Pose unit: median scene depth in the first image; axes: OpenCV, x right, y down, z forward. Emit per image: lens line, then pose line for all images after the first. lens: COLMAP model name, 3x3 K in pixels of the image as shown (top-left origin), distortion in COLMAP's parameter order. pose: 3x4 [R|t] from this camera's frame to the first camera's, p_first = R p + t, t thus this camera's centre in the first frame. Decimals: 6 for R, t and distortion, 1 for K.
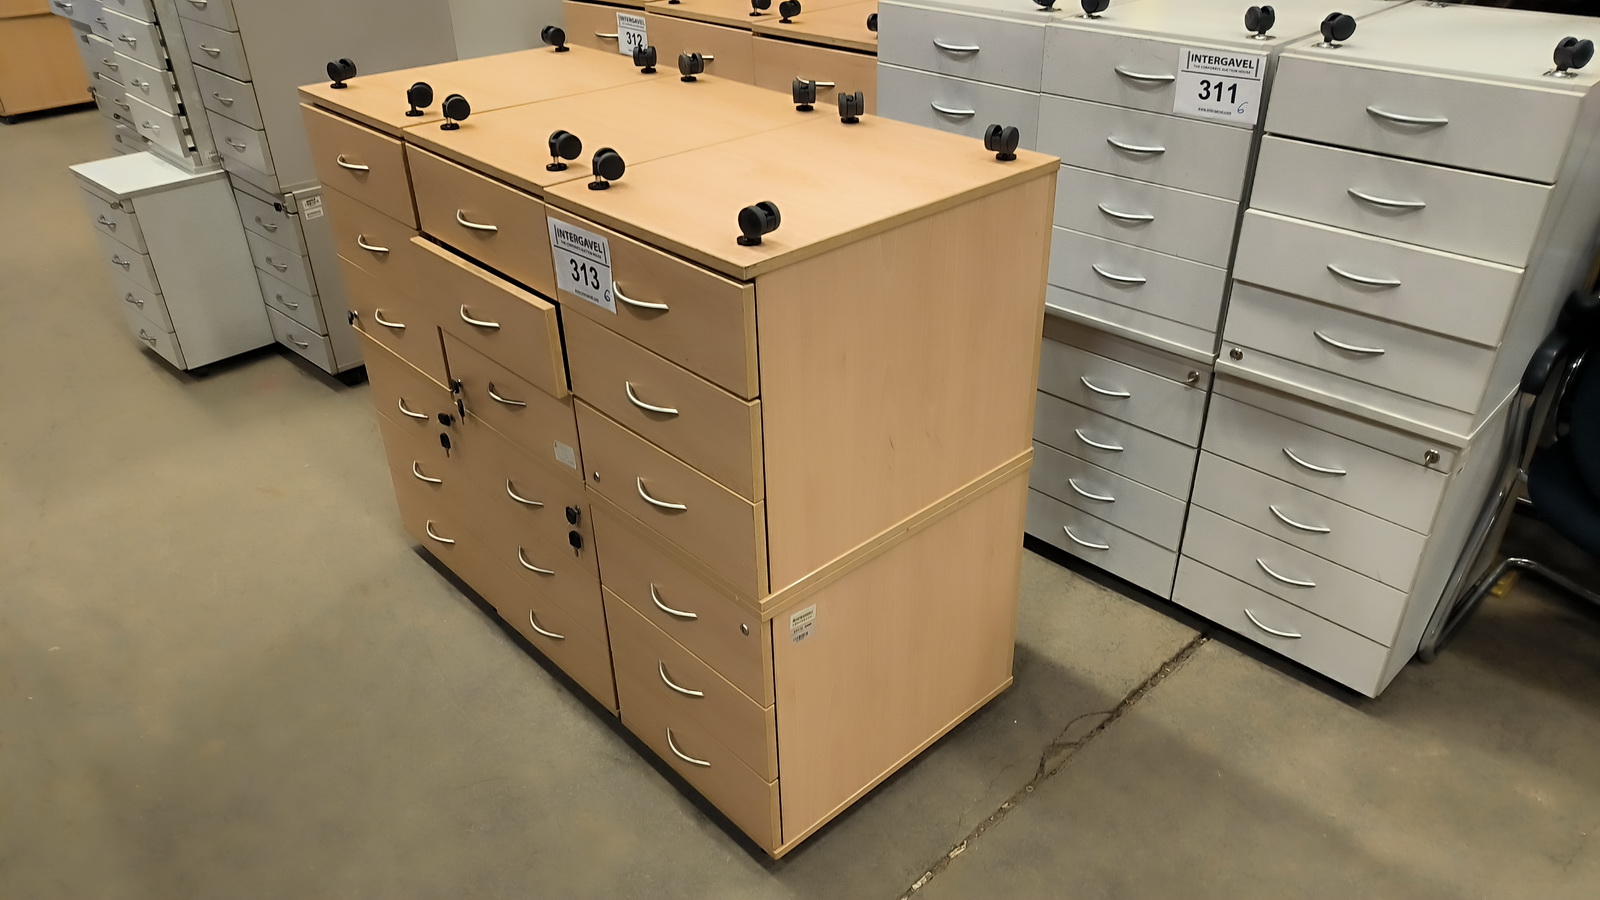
lens RADIAL K [[1107.0, 0, 763.0], [0, 1107.0, 472.0], [0, 0, 1]] dist [-0.011735, -0.001340]
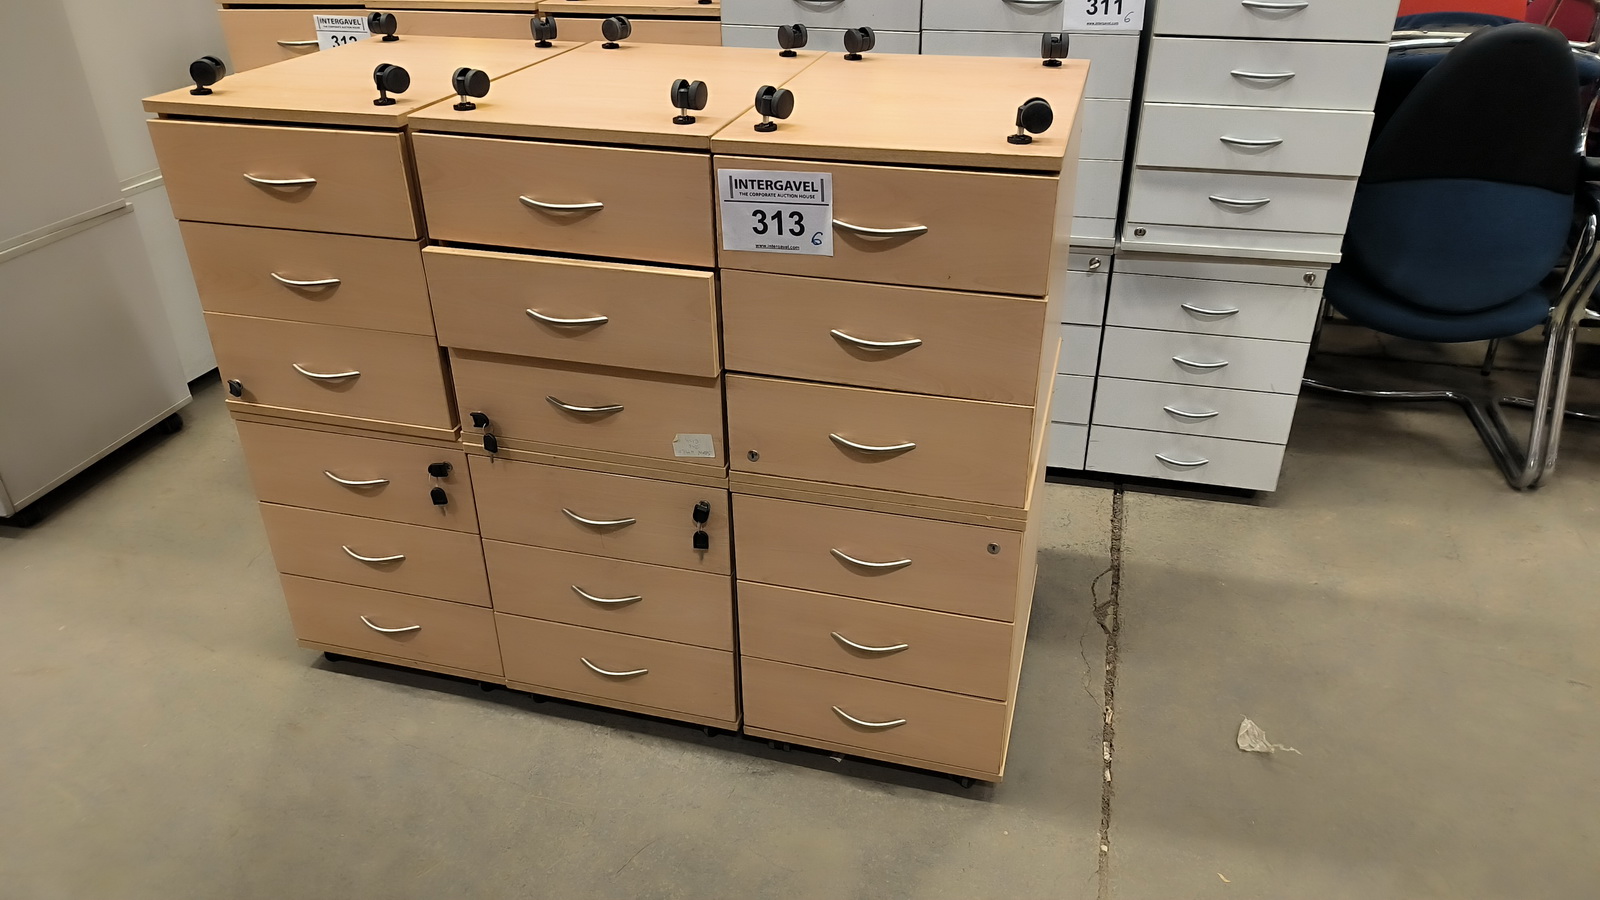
lens RADIAL K [[1116.9, 0, 800.0], [0, 1116.9, 450.0], [0, 0, 1]] dist [0.001898, 0.003695]
pose [[0.853859, -0.249674, 0.456713, -0.500817], [0.268594, 0.962948, 0.024264, -0.010994], [-0.445849, 0.101952, 0.889283, 0.145921]]
